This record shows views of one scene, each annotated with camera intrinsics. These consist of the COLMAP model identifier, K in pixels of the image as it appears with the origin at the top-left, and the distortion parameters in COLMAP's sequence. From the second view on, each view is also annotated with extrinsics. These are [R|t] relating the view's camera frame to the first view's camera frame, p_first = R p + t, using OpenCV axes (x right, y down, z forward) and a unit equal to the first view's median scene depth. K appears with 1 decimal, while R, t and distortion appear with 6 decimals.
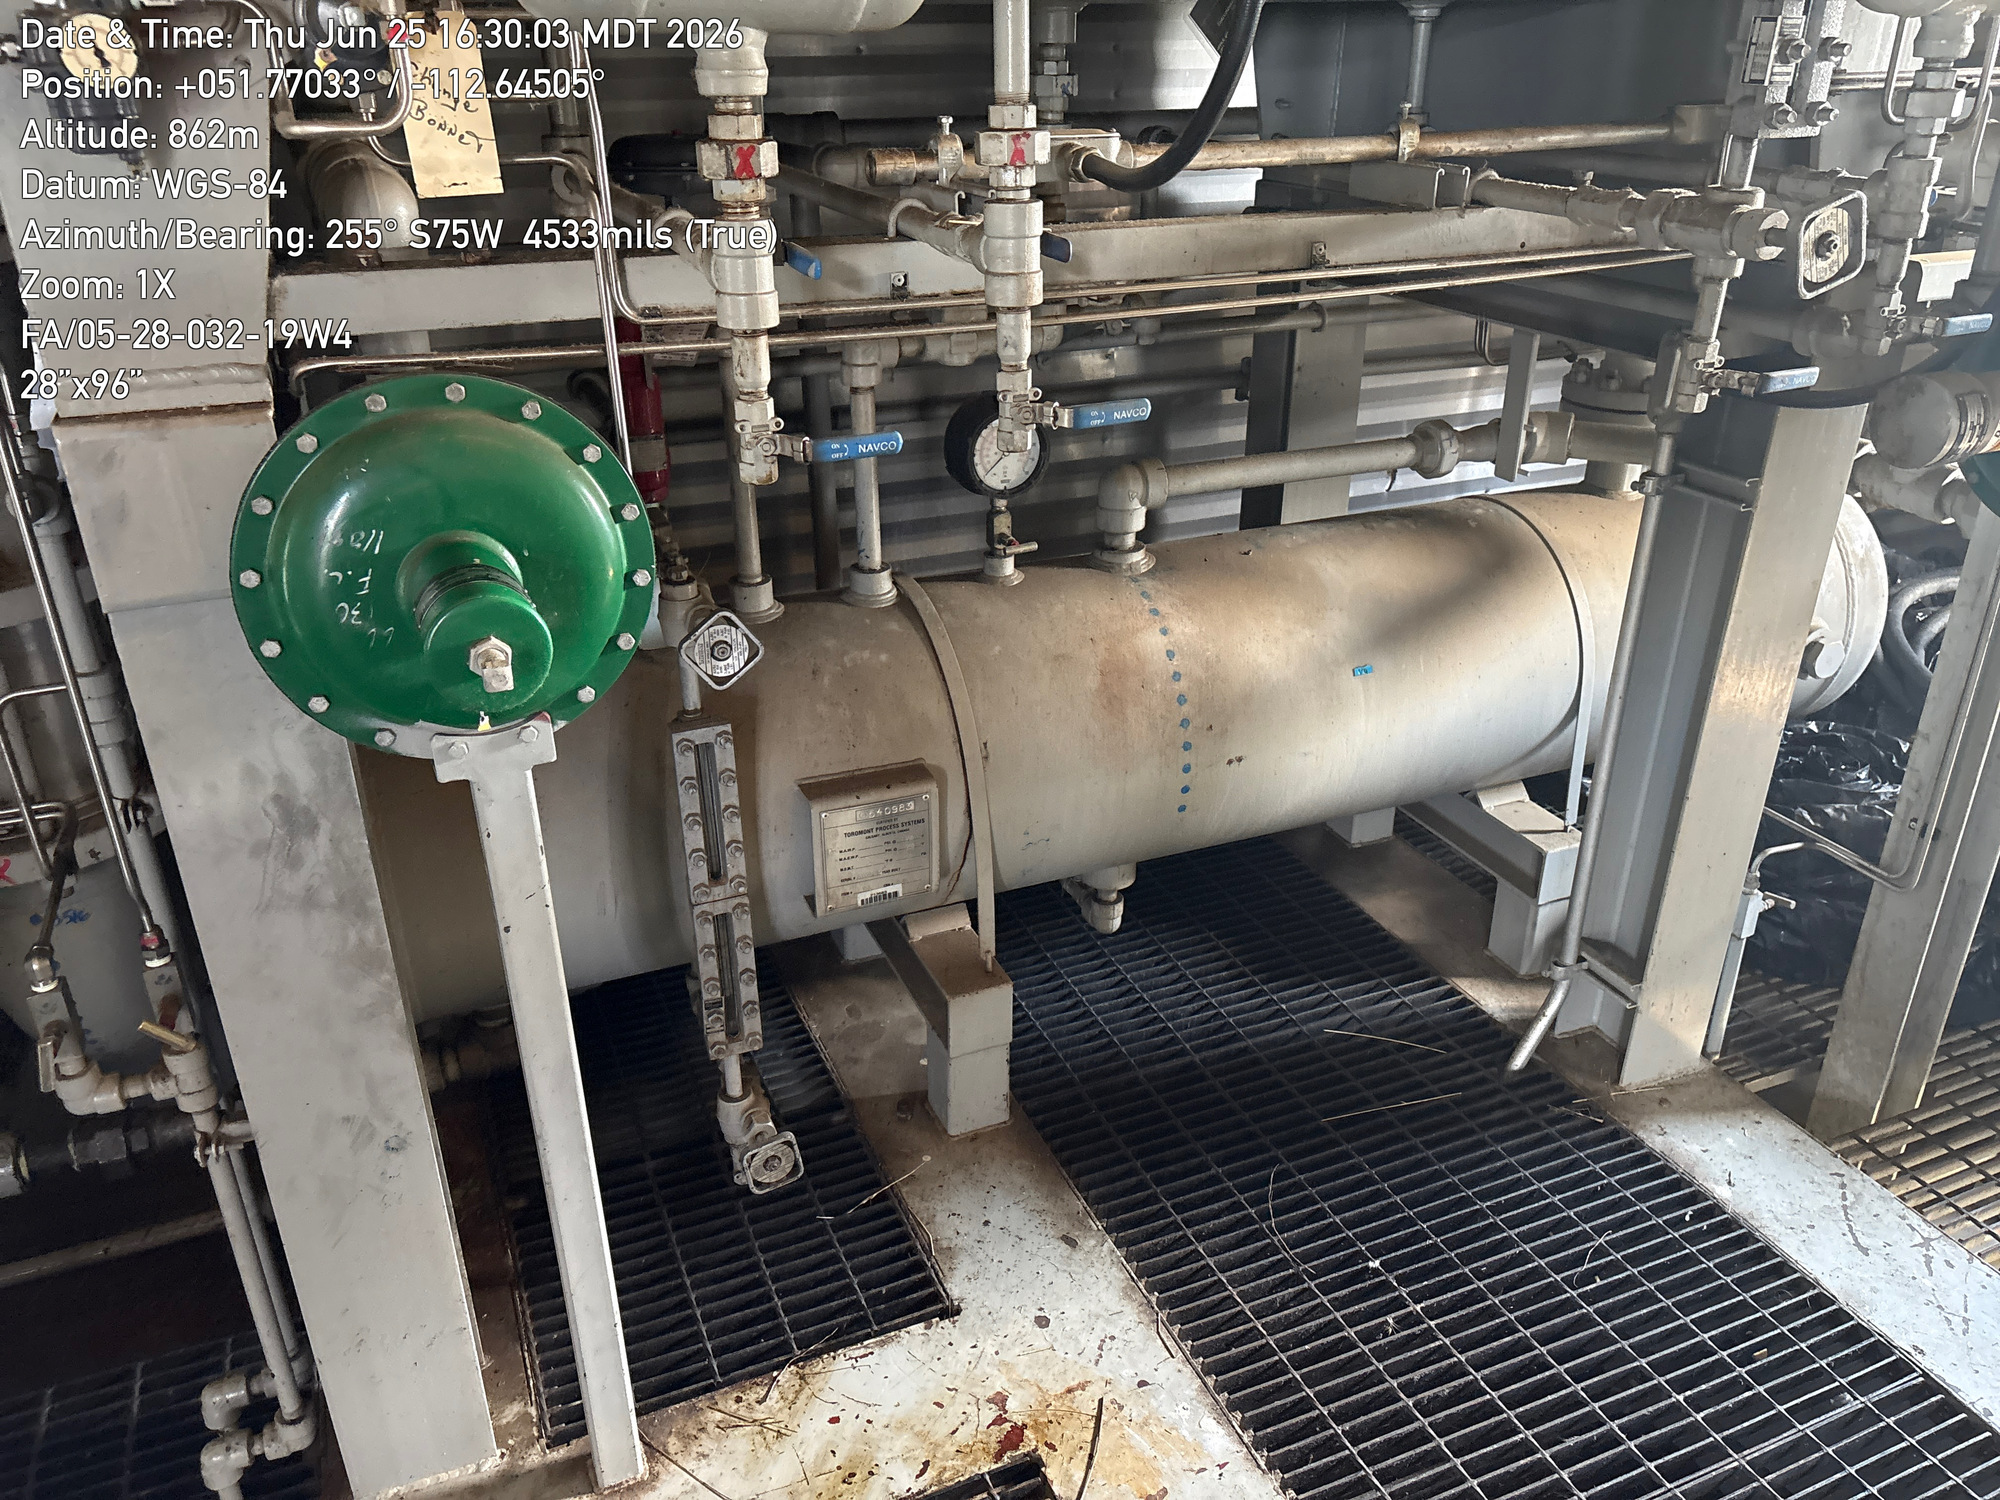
lens RADIAL K [[1488.1, 0, 1000.0], [0, 1488.1, 750.0], [0, 0, 1]] dist [0.044567, -0.056967]
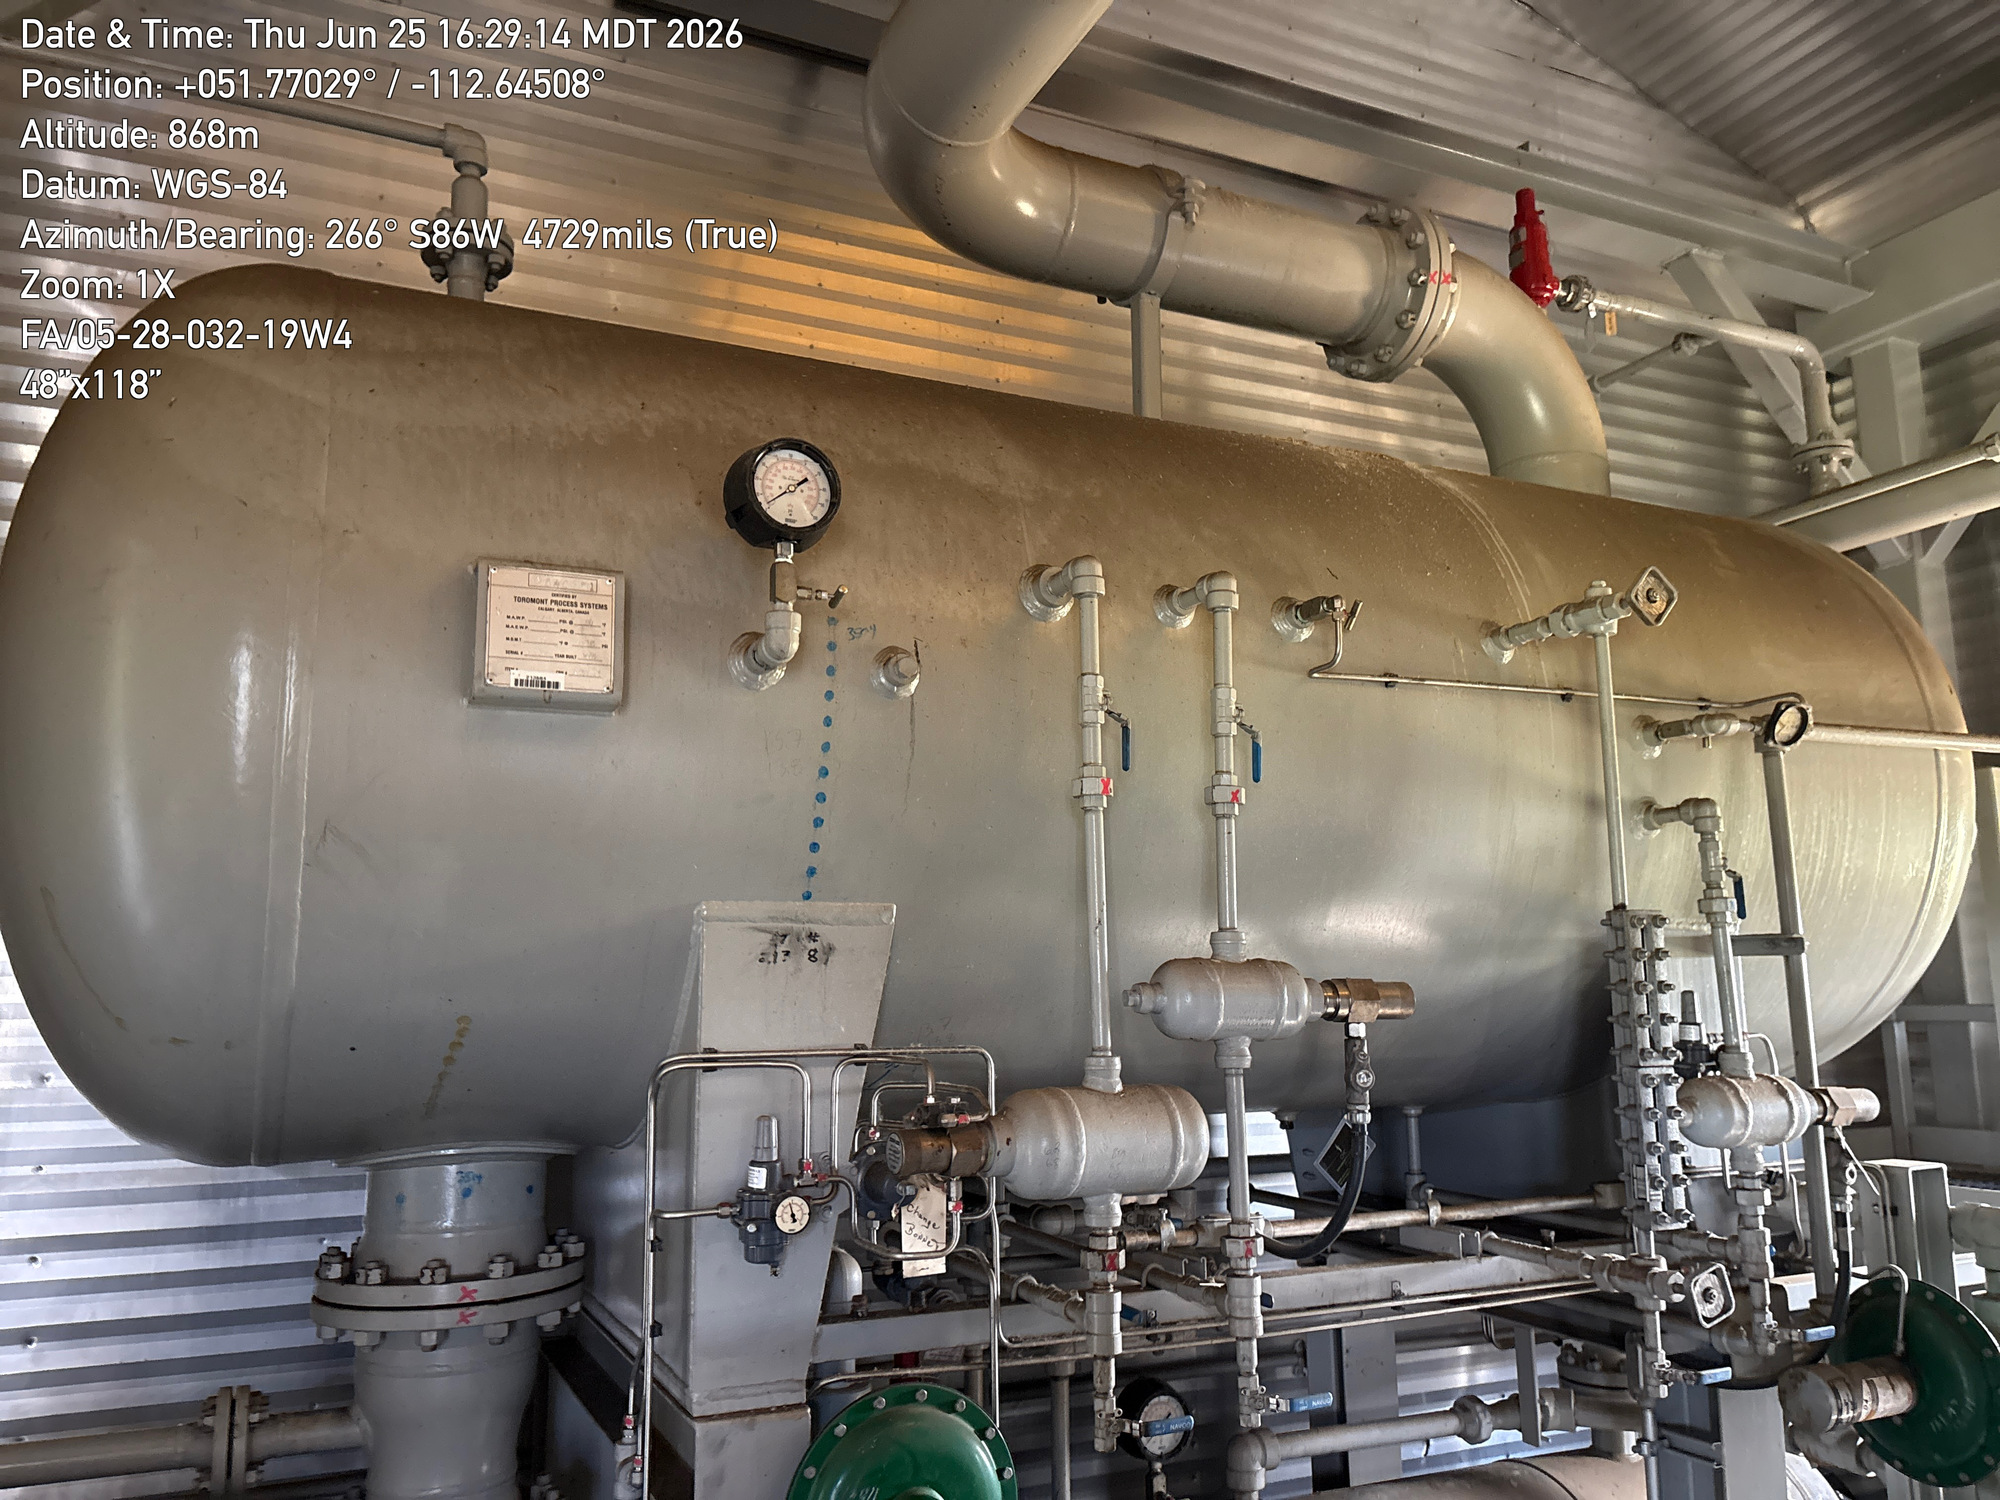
lens RADIAL K [[1510.0, 0, 975.5], [0, 1510.0, 746.9], [0, 0, 1]] dist [0.046795, -0.053834]
pose [[0.999614, -0.000705, 0.027784, -0.264426], [0.016537, 0.818555, -0.574190, 0.108153], [-0.022338, 0.574428, 0.818250, -0.605013]]
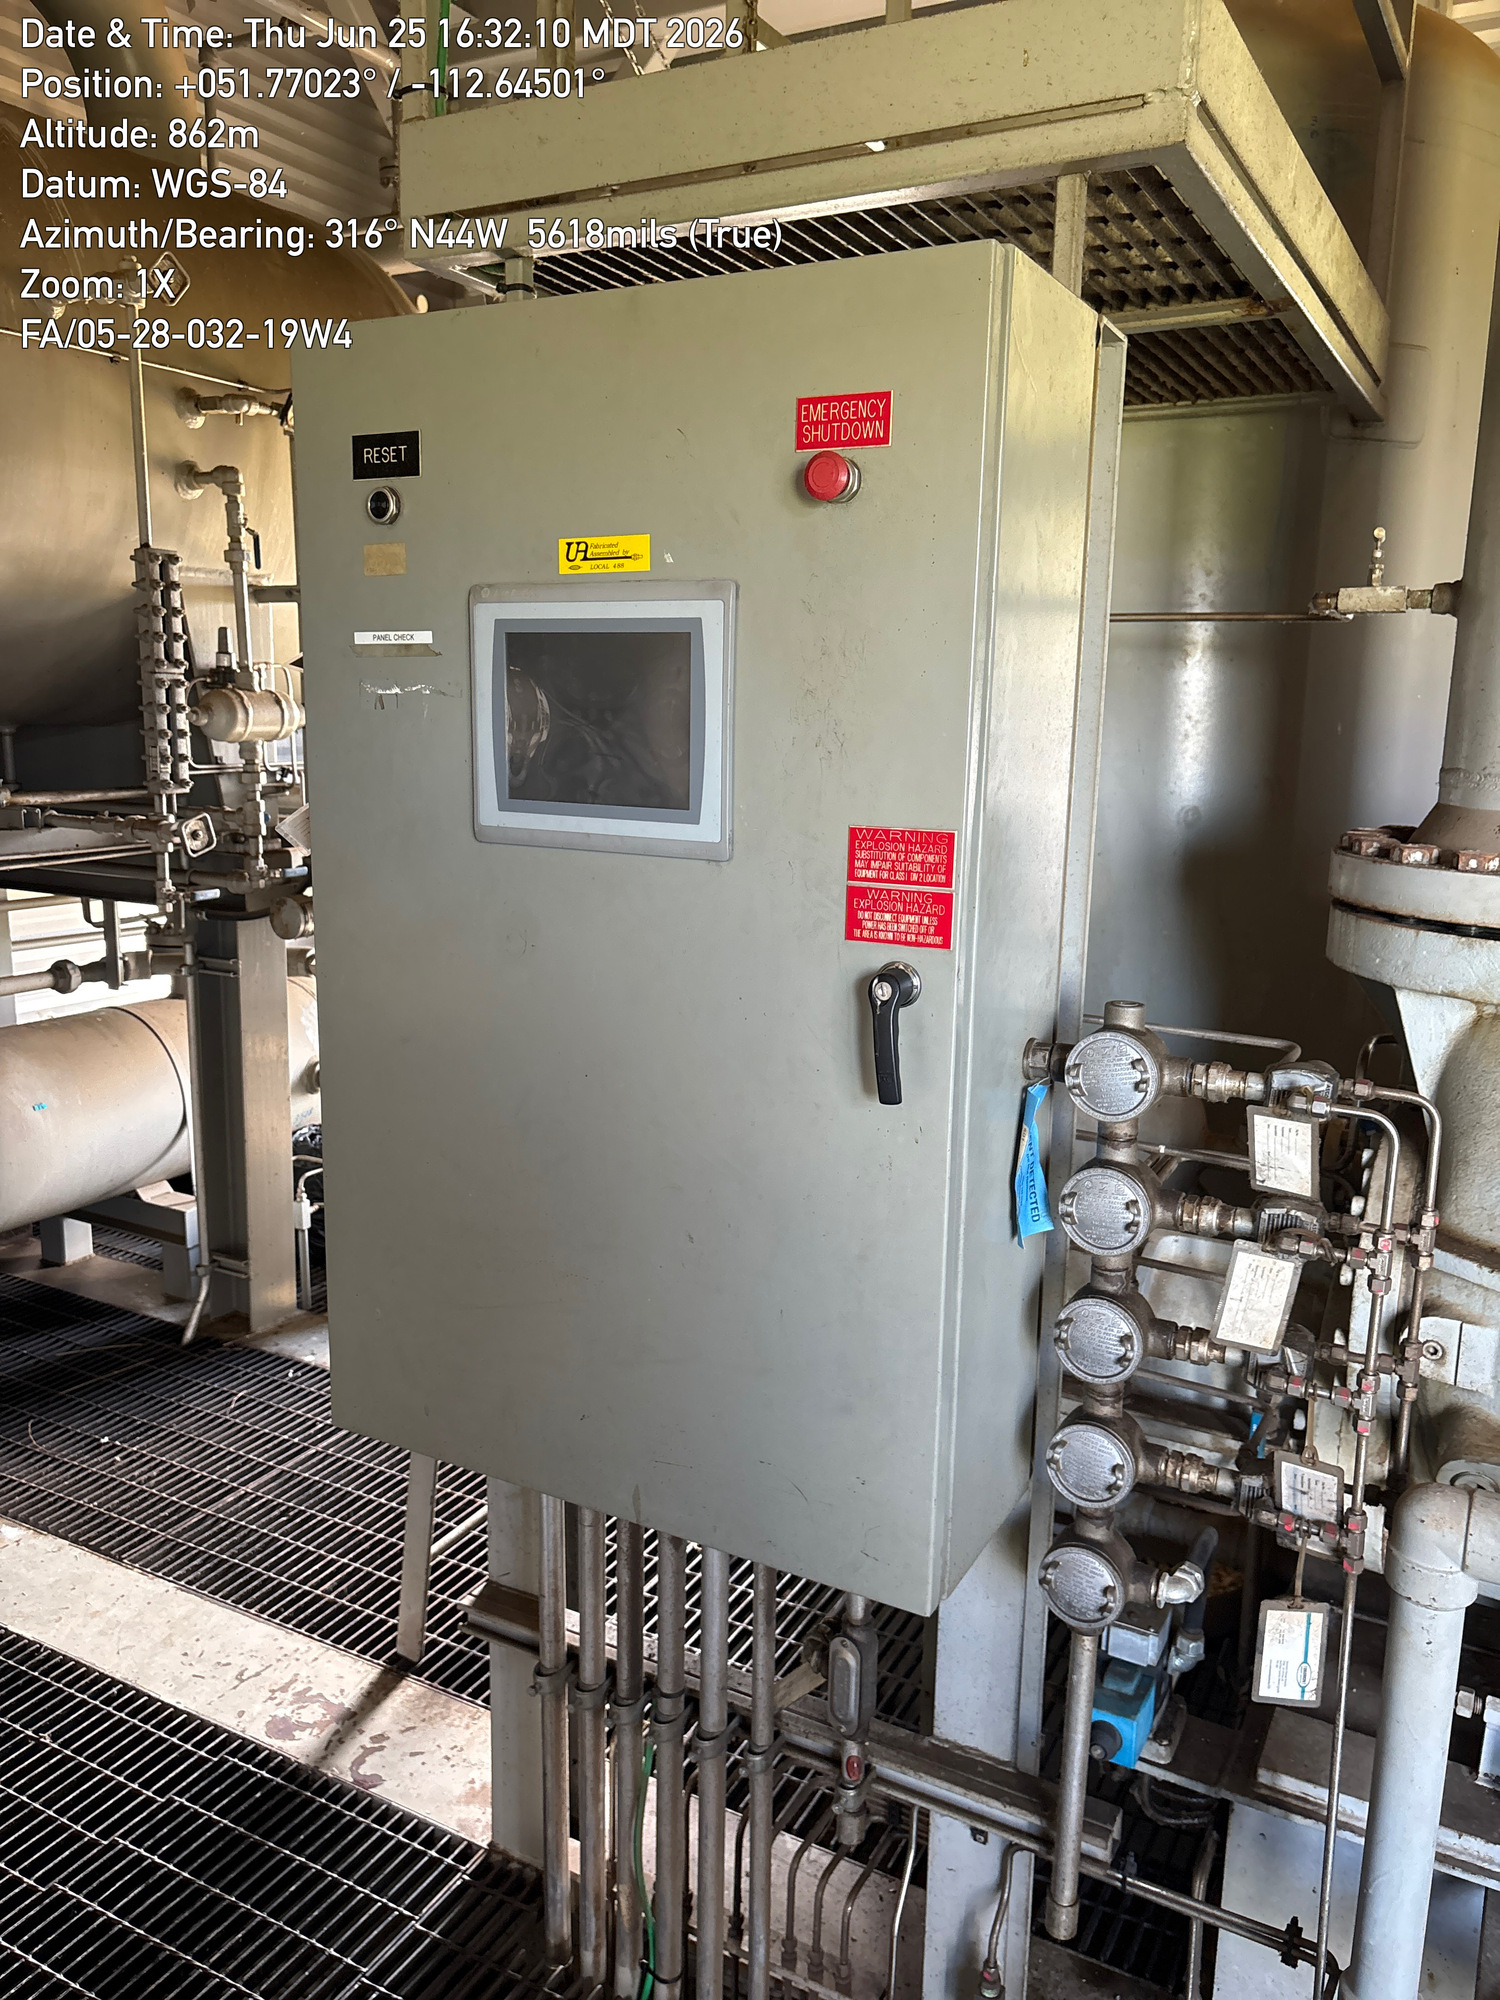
lens RADIAL K [[1510.0, 0, 713.8], [0, 1510.0, 1005.5], [0, 0, 1]] dist [0.046795, -0.053834]
pose [[0.792427, -0.101086, 0.601533, -0.220068], [0.247995, 0.954378, -0.166314, 0.418584], [-0.557278, 0.280969, 0.781344, -1.006293]]
